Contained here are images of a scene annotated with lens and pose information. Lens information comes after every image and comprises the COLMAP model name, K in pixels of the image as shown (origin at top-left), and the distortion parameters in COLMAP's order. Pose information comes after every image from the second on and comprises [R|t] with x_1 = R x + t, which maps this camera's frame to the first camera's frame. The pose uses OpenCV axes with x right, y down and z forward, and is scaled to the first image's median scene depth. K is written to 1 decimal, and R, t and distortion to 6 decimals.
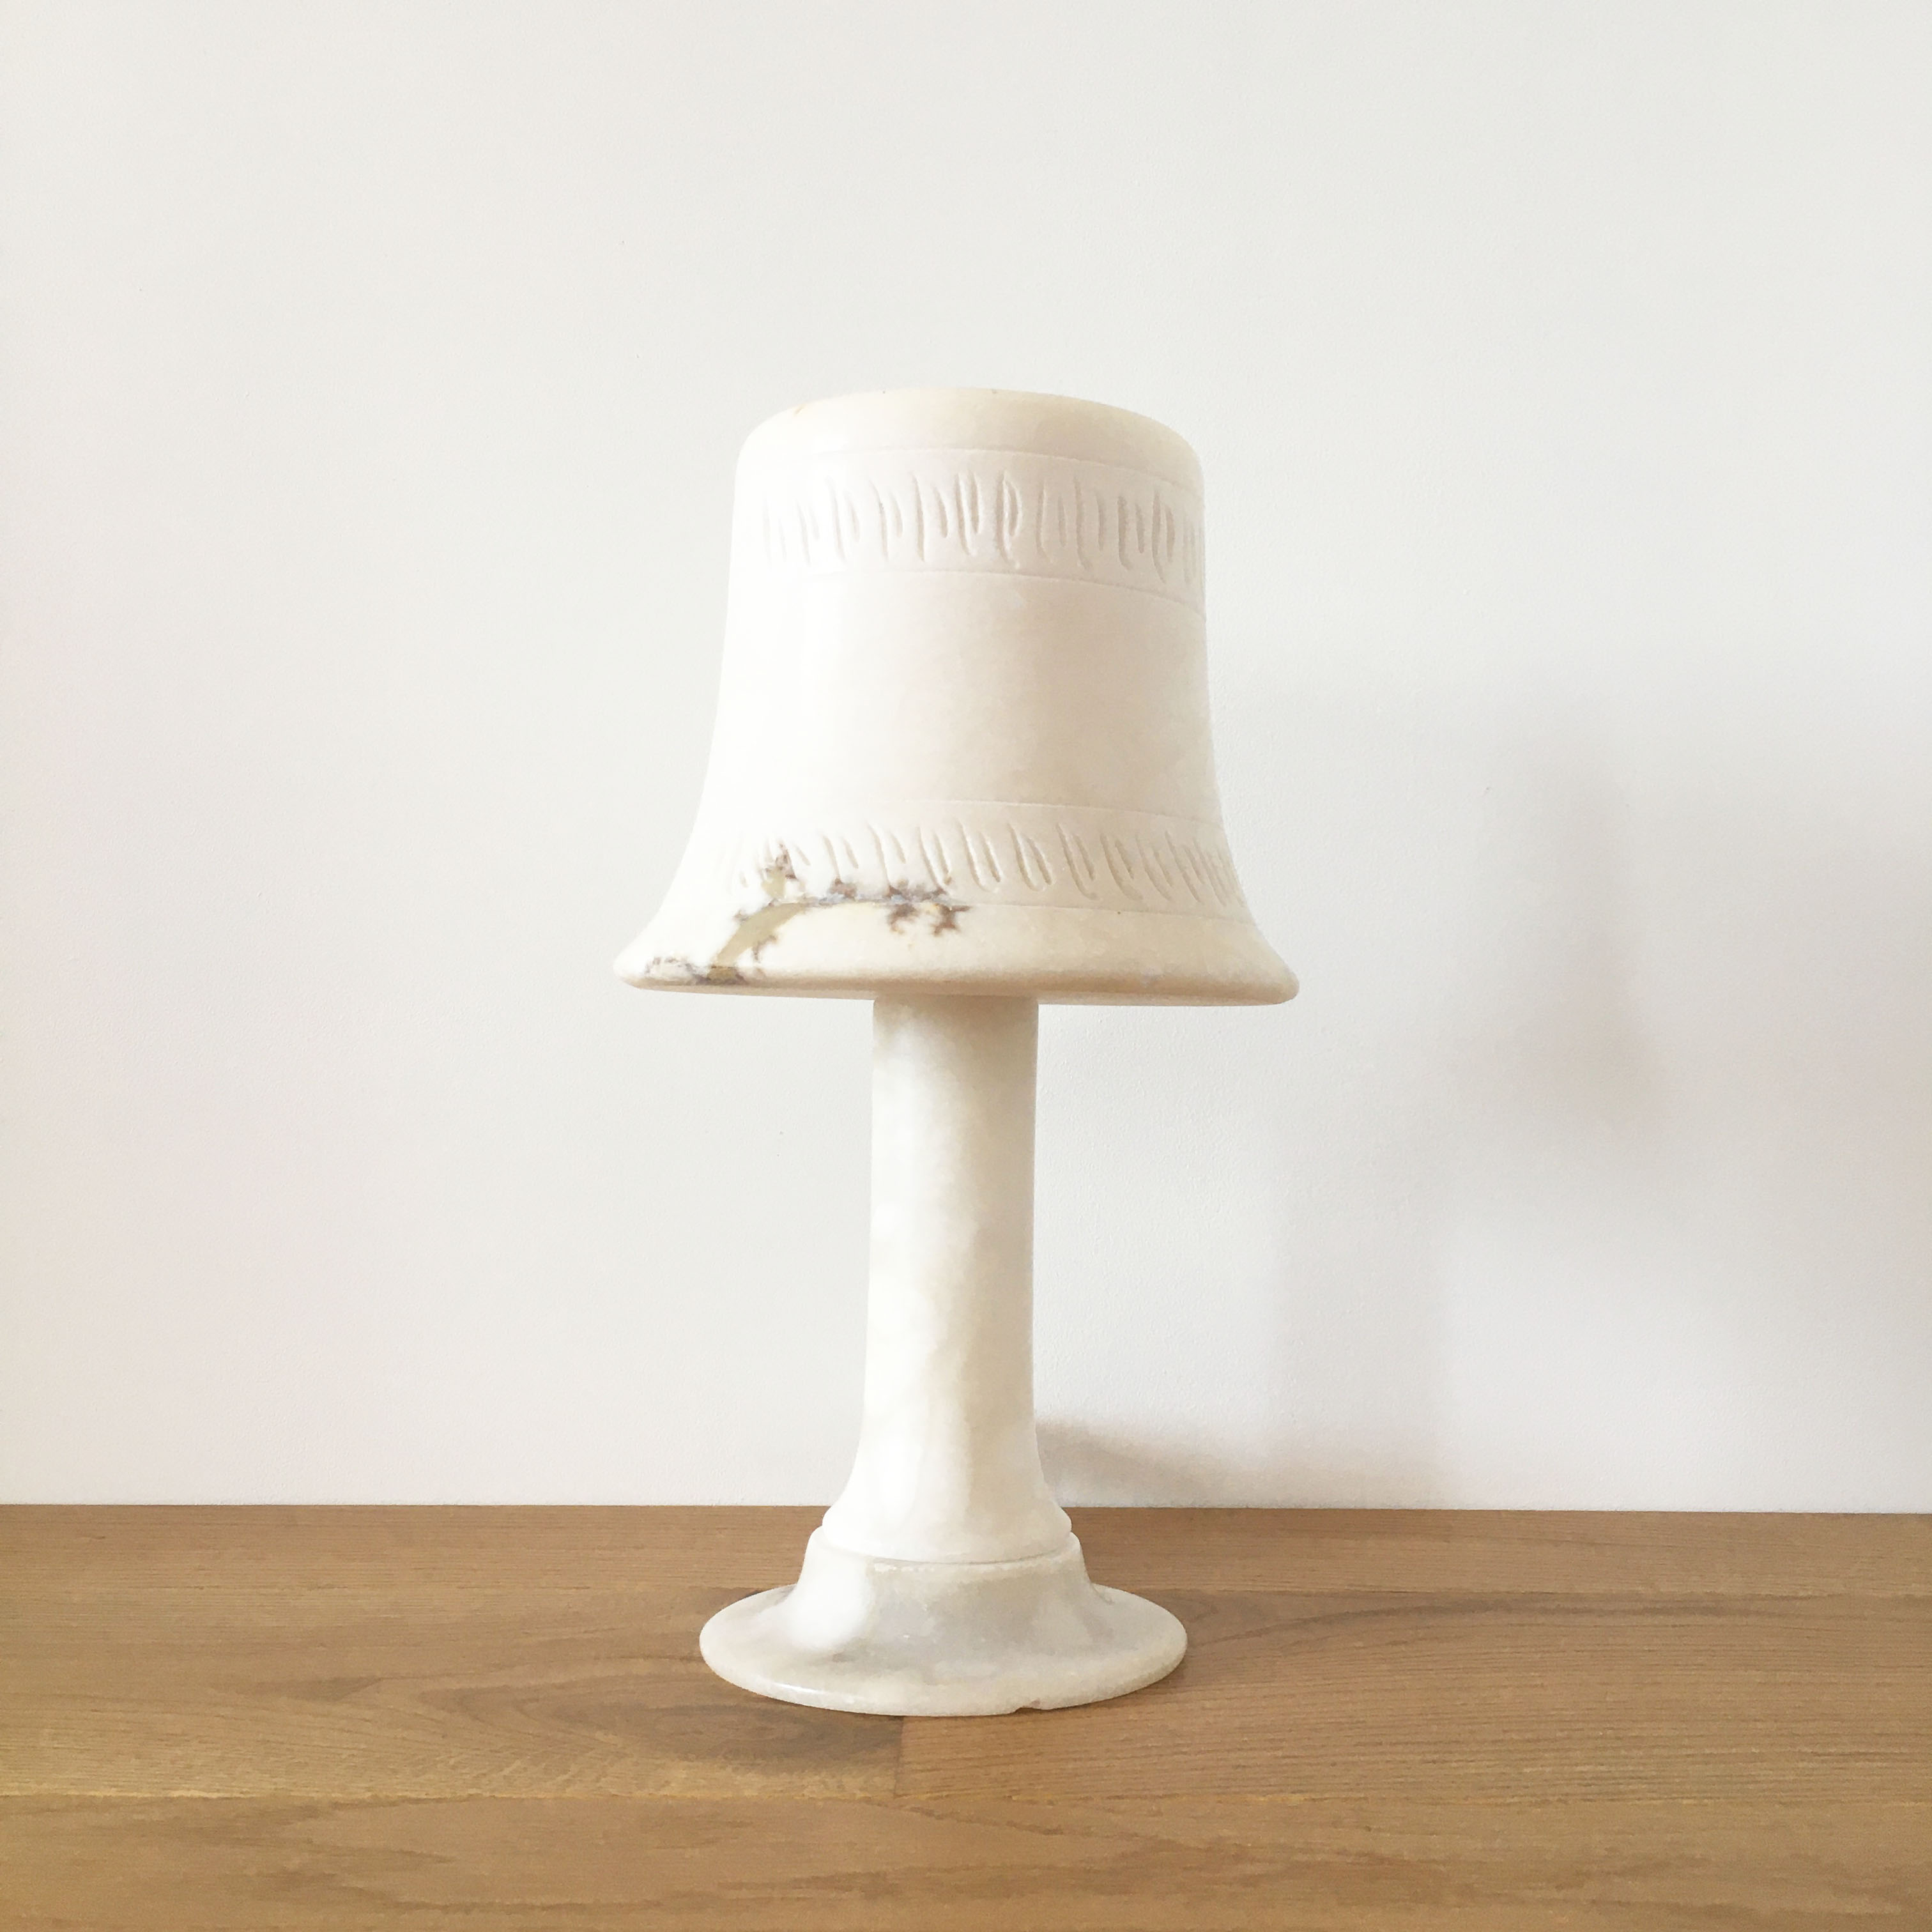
lens RADIAL K [[2232.9, 0, 966.0], [0, 2232.9, 966.0], [0, 0, 1]] dist [0.027304, 0.001707]
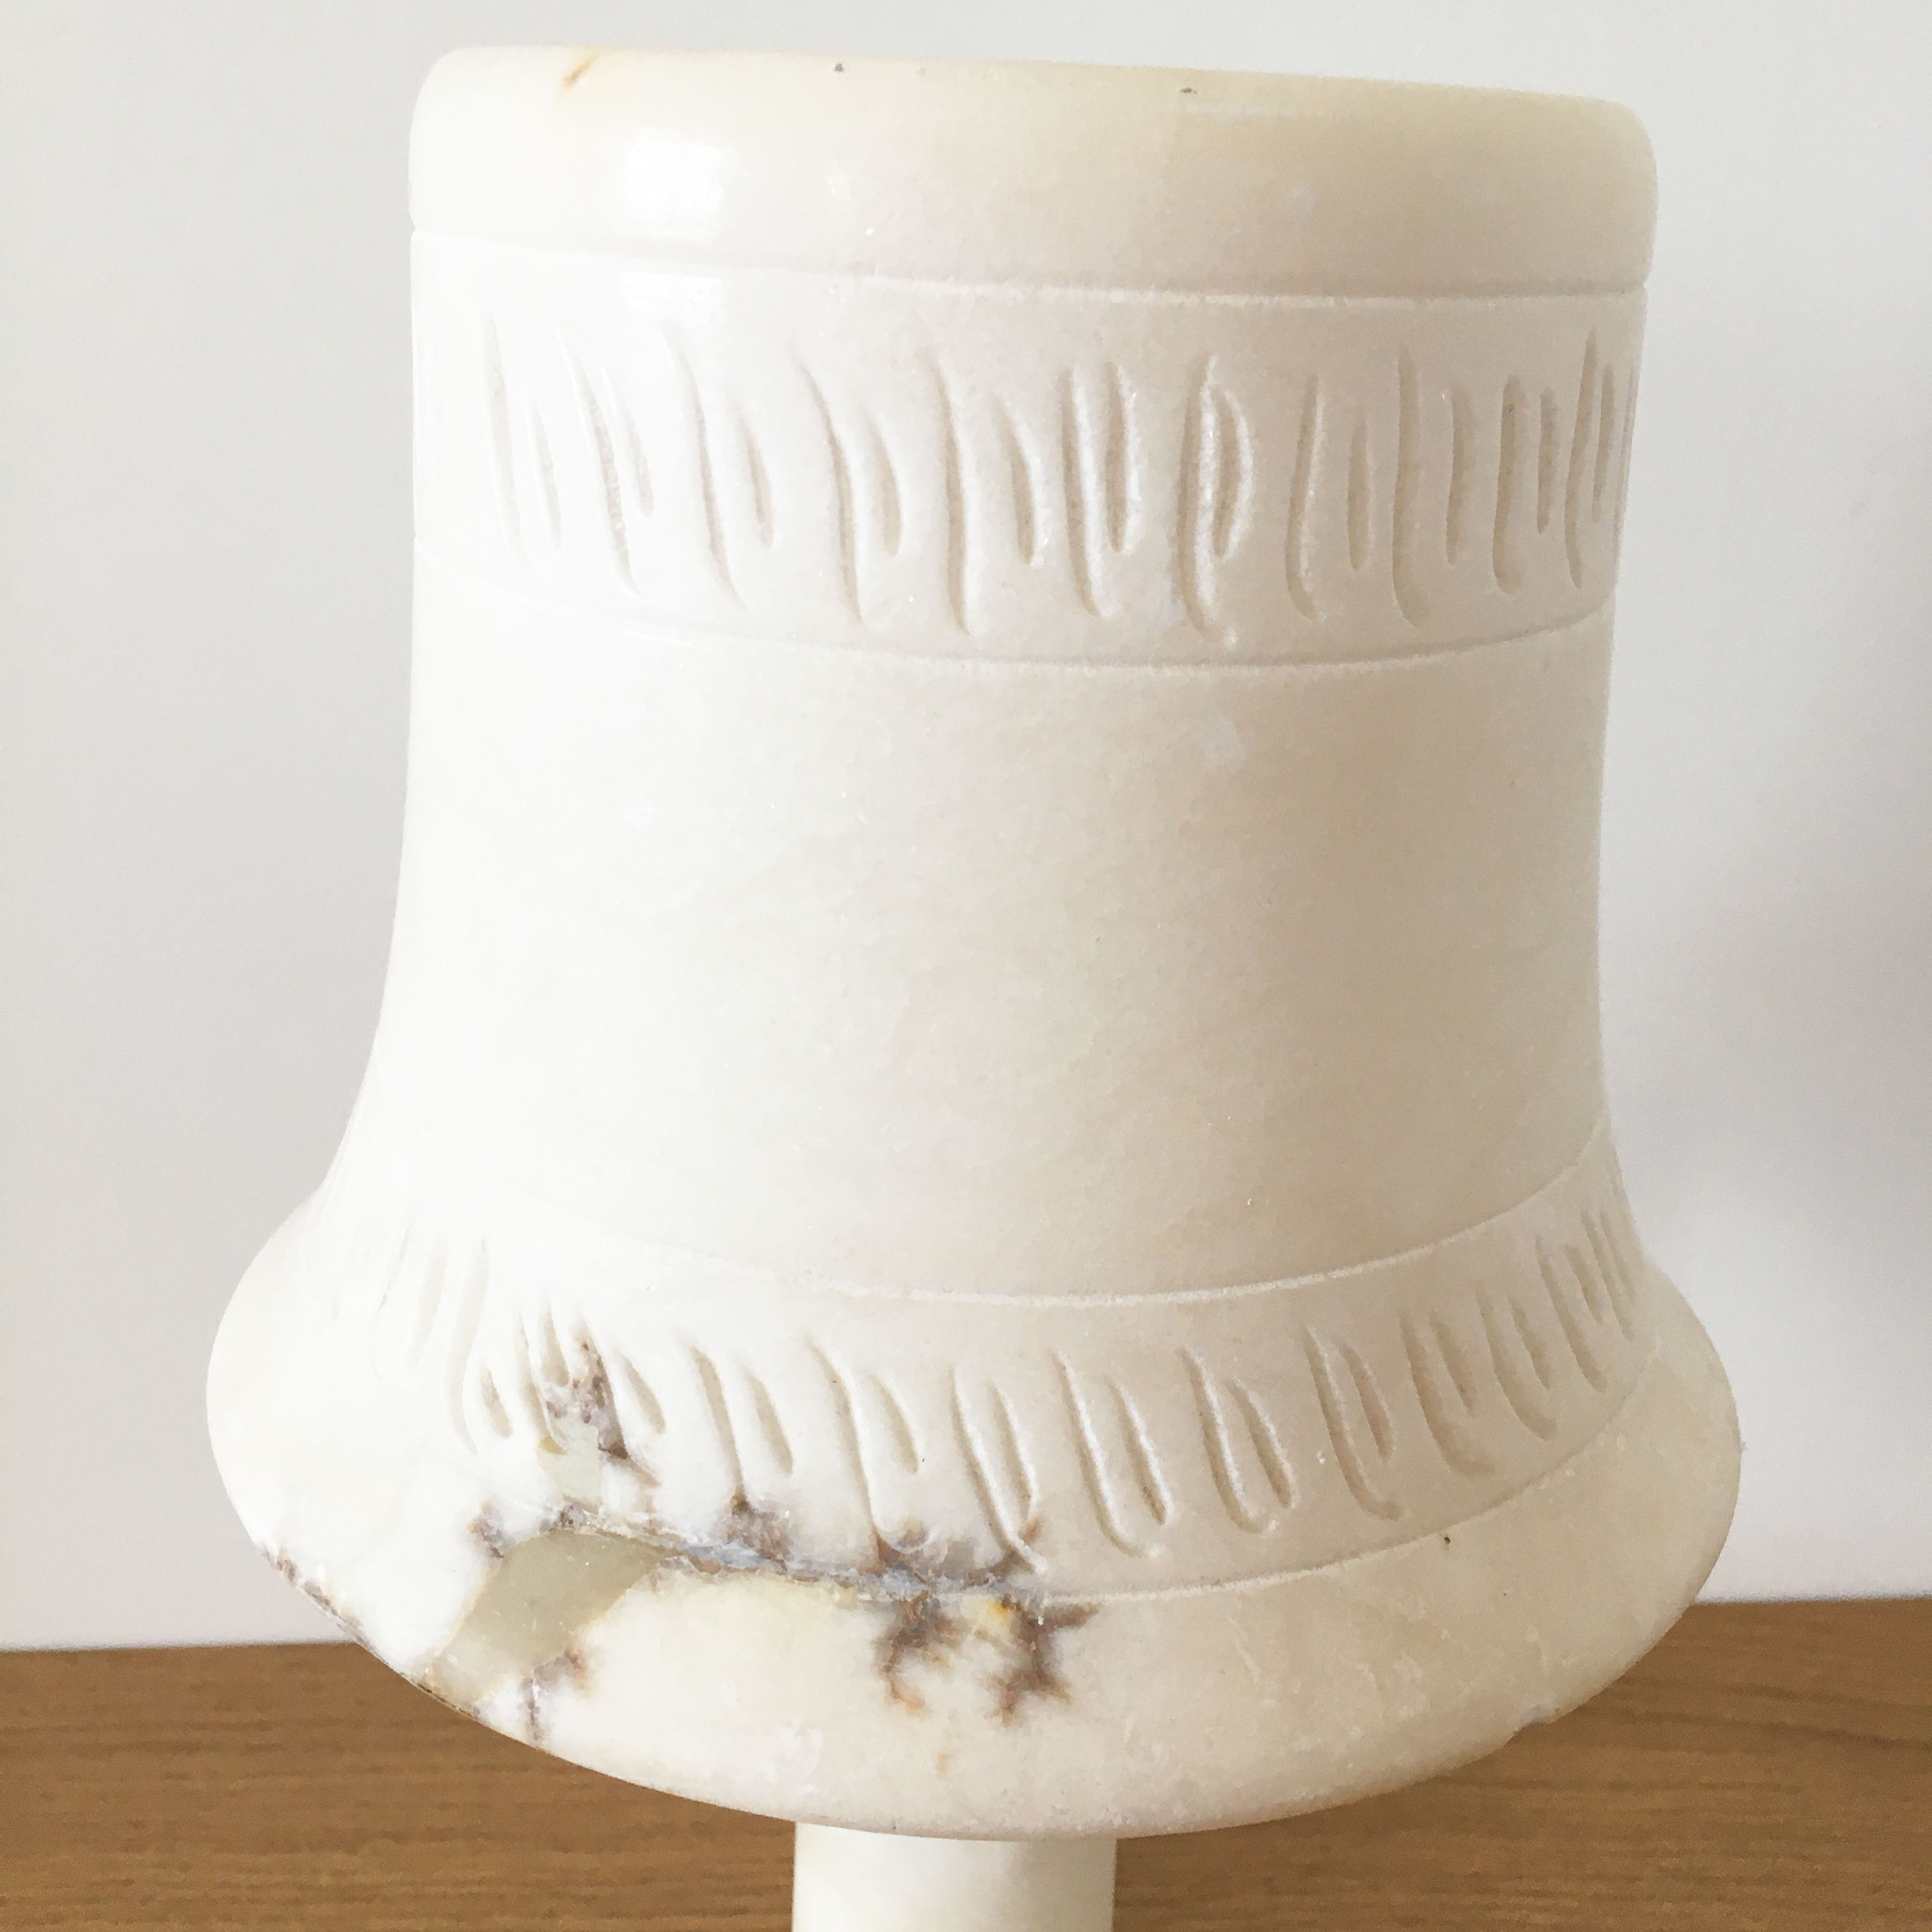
lens RADIAL K [[2232.9, 0, 966.0], [0, 2232.9, 966.0], [0, 0, 1]] dist [0.027304, 0.001707]
pose [[0.997189, -0.013017, 0.073787, -0.044726], [-0.016098, 0.924577, 0.380656, -0.264650], [-0.073177, -0.380774, 0.921768, 0.662699]]
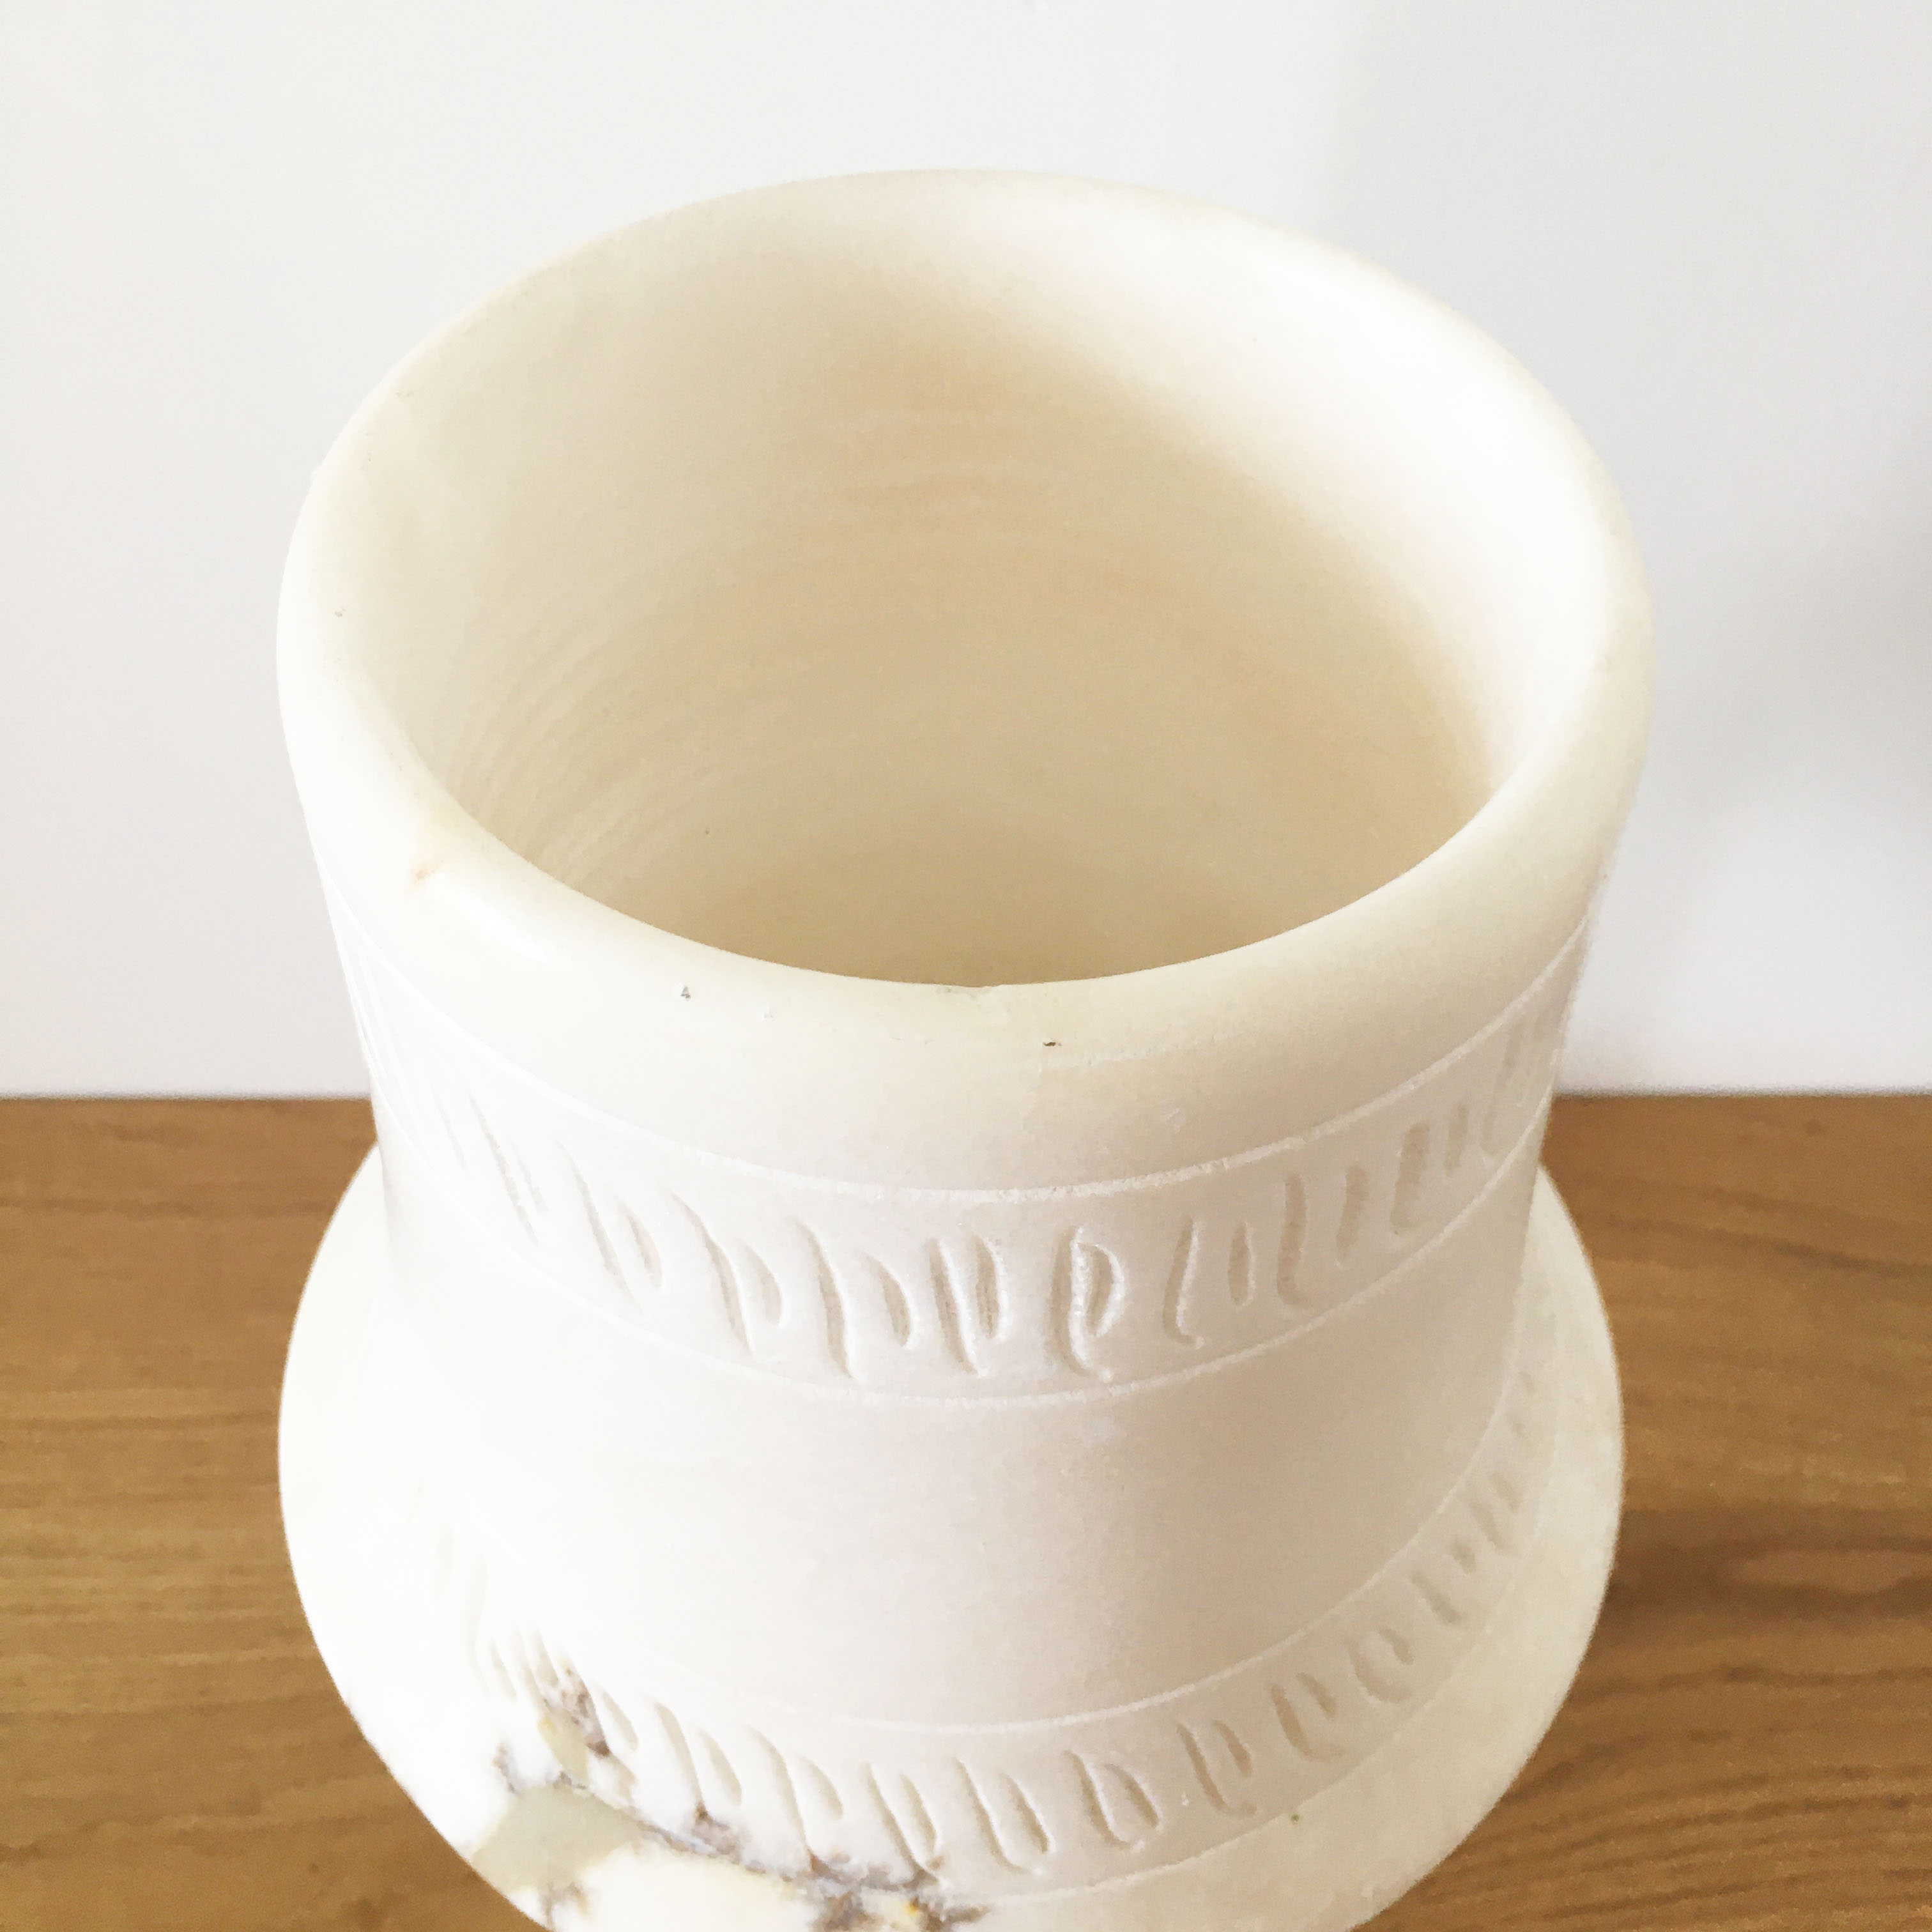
lens RADIAL K [[2232.9, 0, 966.0], [0, 2232.9, 966.0], [0, 0, 1]] dist [0.027304, 0.001707]
pose [[0.999904, -0.010541, -0.008989, 0.004253], [0.013596, 0.622230, 0.782717, -0.503901], [-0.002658, -0.782764, 0.622313, 0.827953]]
